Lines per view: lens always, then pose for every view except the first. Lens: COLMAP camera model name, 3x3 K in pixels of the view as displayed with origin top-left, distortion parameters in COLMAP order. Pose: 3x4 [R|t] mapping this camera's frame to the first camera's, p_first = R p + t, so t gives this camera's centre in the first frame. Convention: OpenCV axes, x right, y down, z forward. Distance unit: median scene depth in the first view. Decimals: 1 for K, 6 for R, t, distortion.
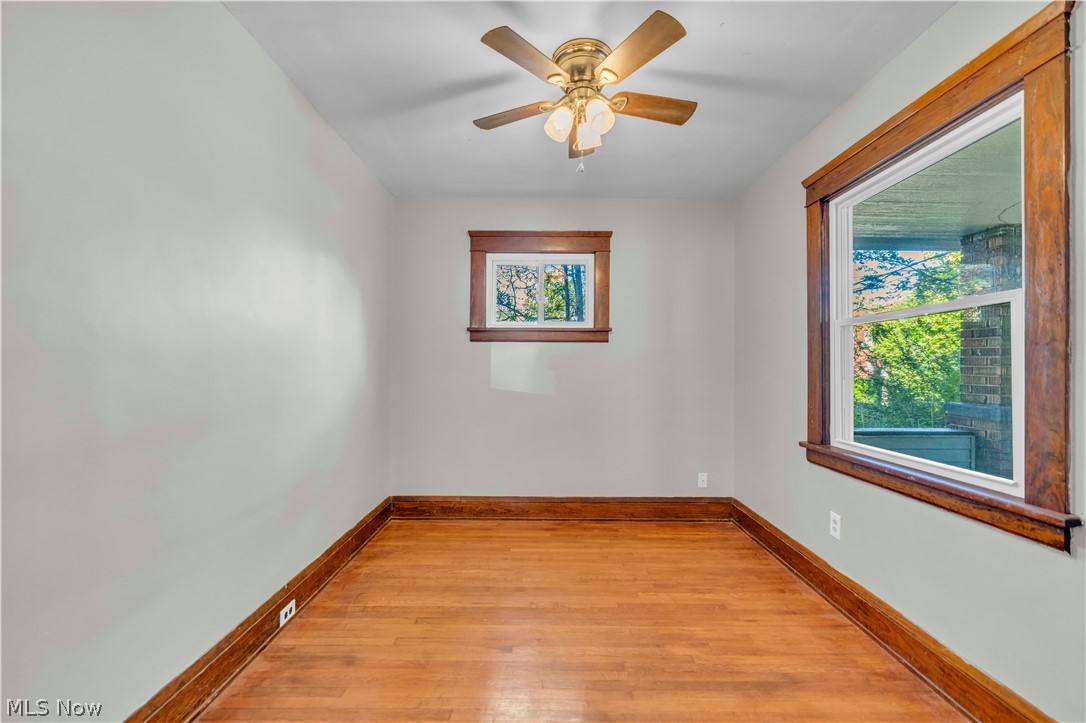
lens RADIAL K [[450.5, 0, 542.4], [0, 450.5, 363.3], [0, 0, 1]] dist [-0.000744, 0.000206]
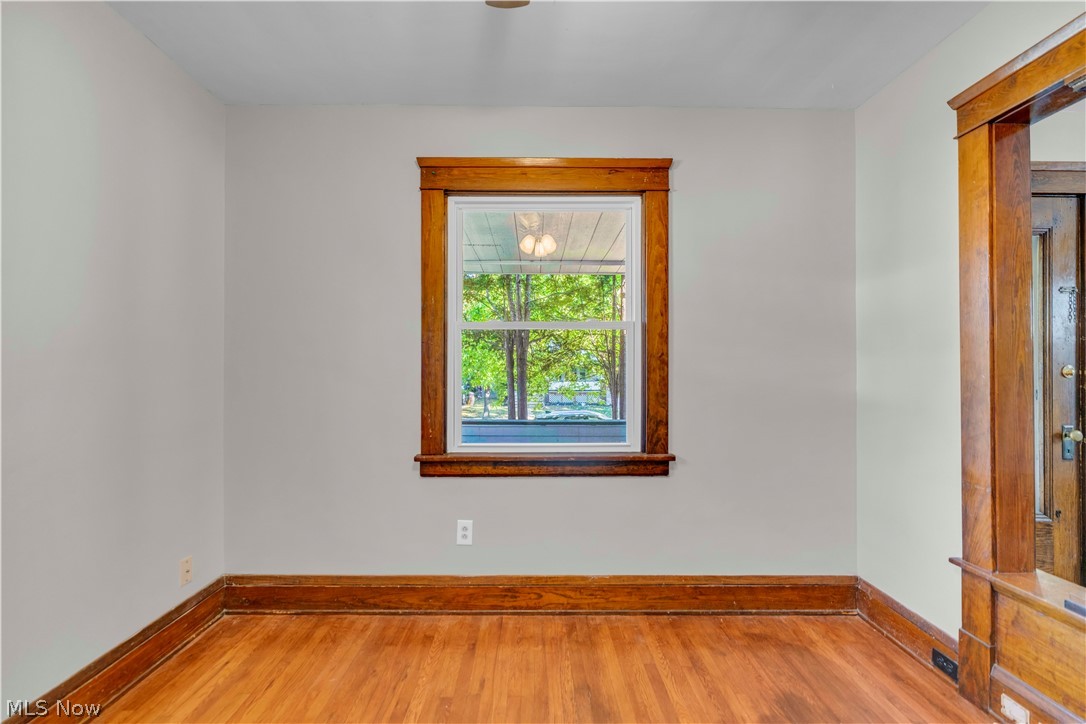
lens RADIAL K [[450.5, 0, 542.4], [0, 450.5, 363.8], [0, 0, 1]] dist [-0.000744, 0.000206]
pose [[-0.019000, -0.000574, 0.999819, -0.328757], [-0.008599, 0.999963, 0.000410, -0.007108], [-0.999783, -0.008589, -0.019005, 0.852522]]
